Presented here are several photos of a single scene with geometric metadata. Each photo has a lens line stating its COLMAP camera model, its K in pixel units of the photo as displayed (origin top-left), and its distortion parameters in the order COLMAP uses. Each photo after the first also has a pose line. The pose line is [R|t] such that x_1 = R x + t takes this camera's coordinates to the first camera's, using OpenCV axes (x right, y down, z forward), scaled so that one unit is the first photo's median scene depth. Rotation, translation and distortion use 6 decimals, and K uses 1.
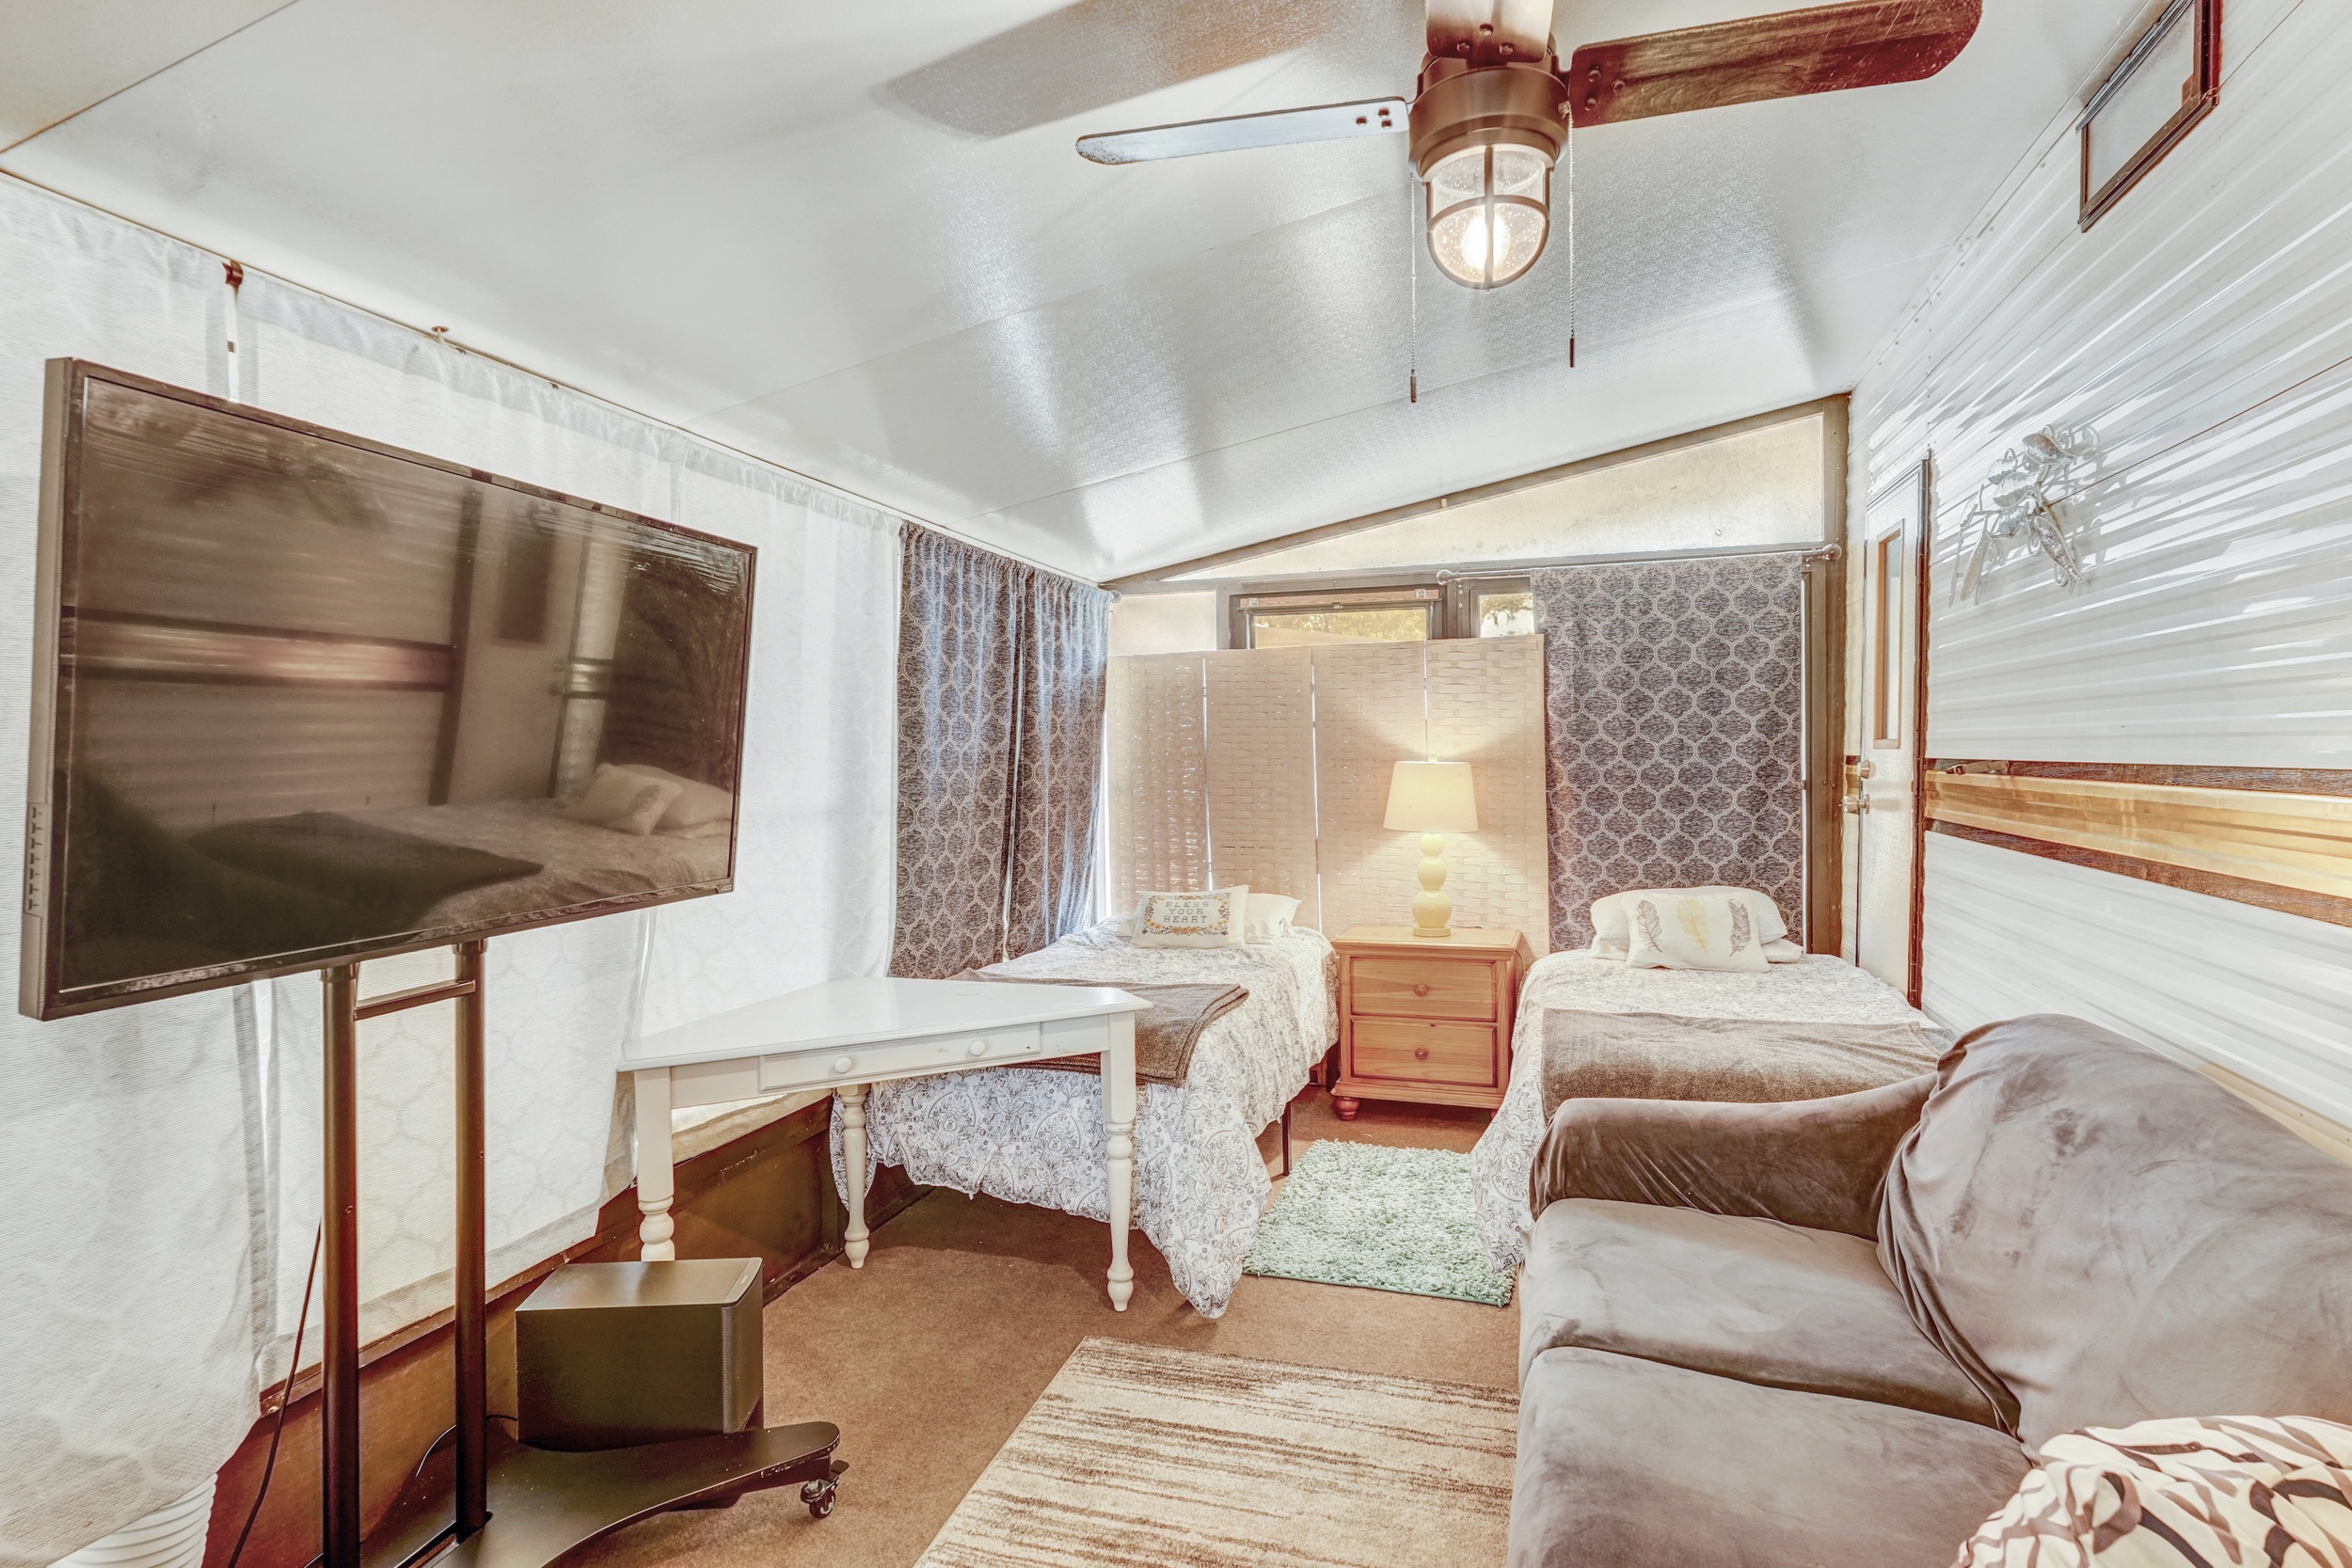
lens RADIAL K [[1190.5, 0, 1168.4], [0, 1190.5, 773.2], [0, 0, 1]] dist [-0.002877, 0.000572]
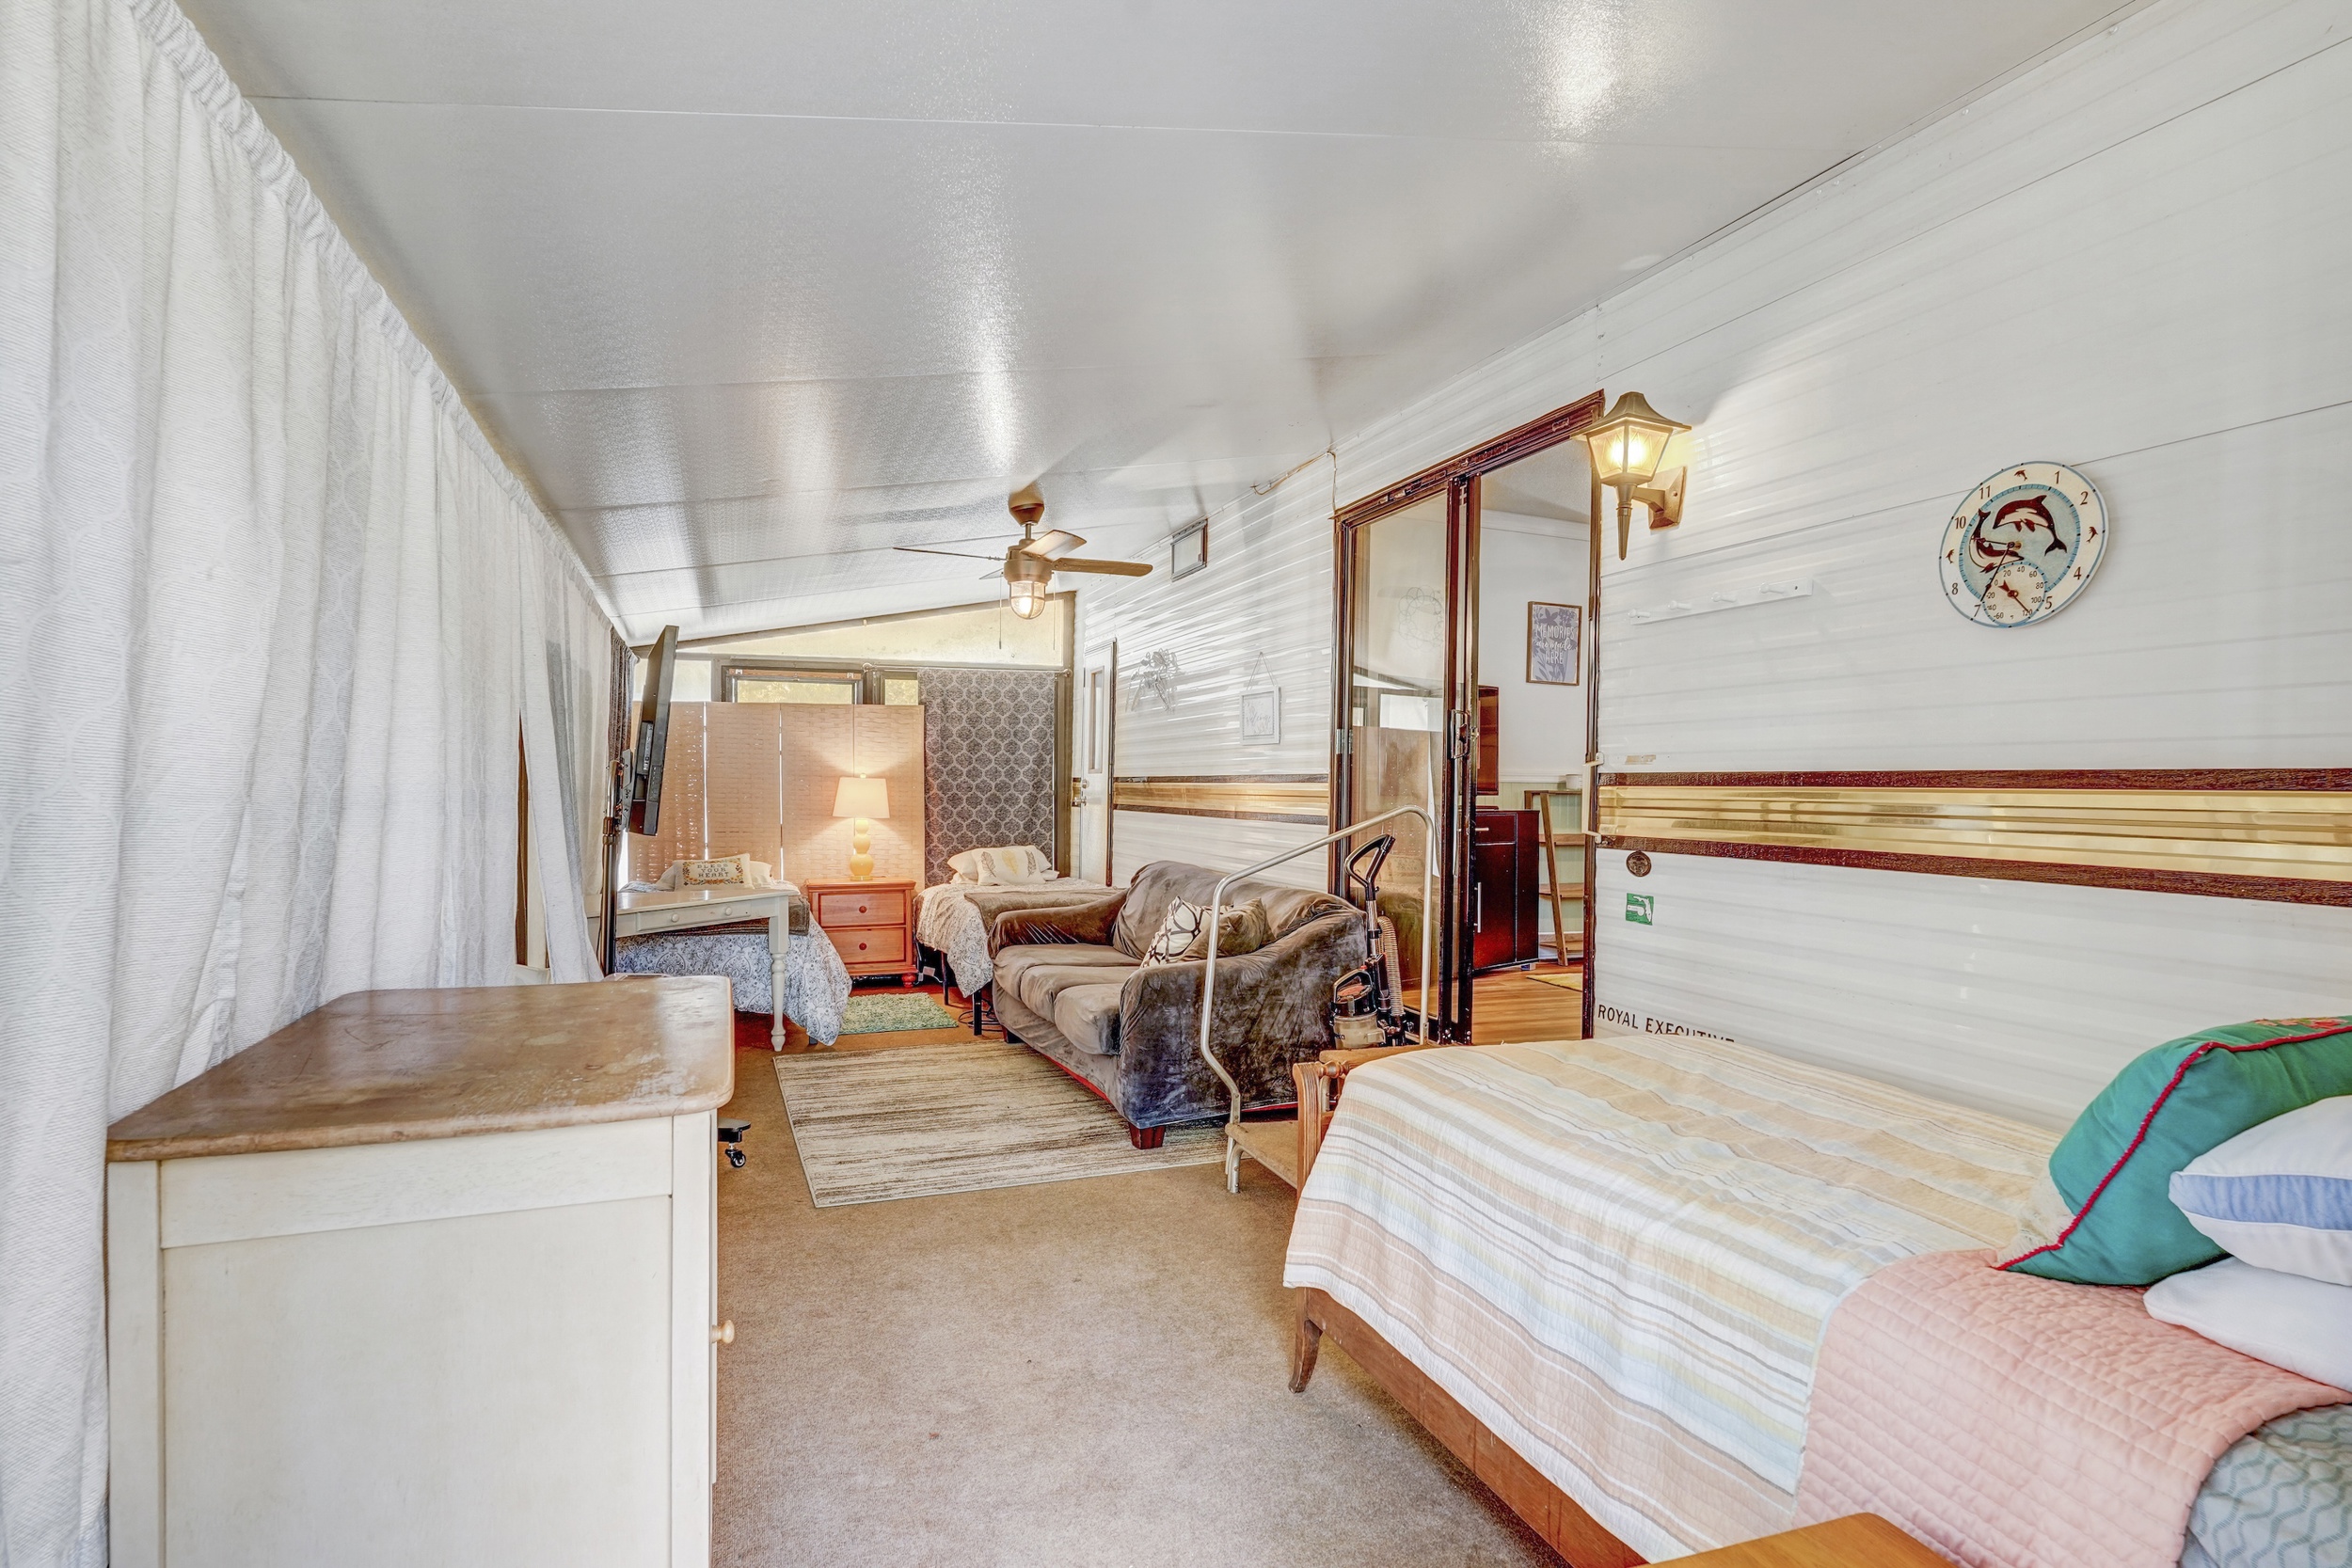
lens RADIAL K [[1190.5, 0, 1175.3], [0, 1190.5, 789.5], [0, 0, 1]] dist [-0.002877, 0.000572]
pose [[0.787404, 0.013434, 0.616291, -0.492155], [-0.004171, 0.999856, -0.016466, 0.035414], [-0.616423, 0.010395, 0.787347, -0.627952]]
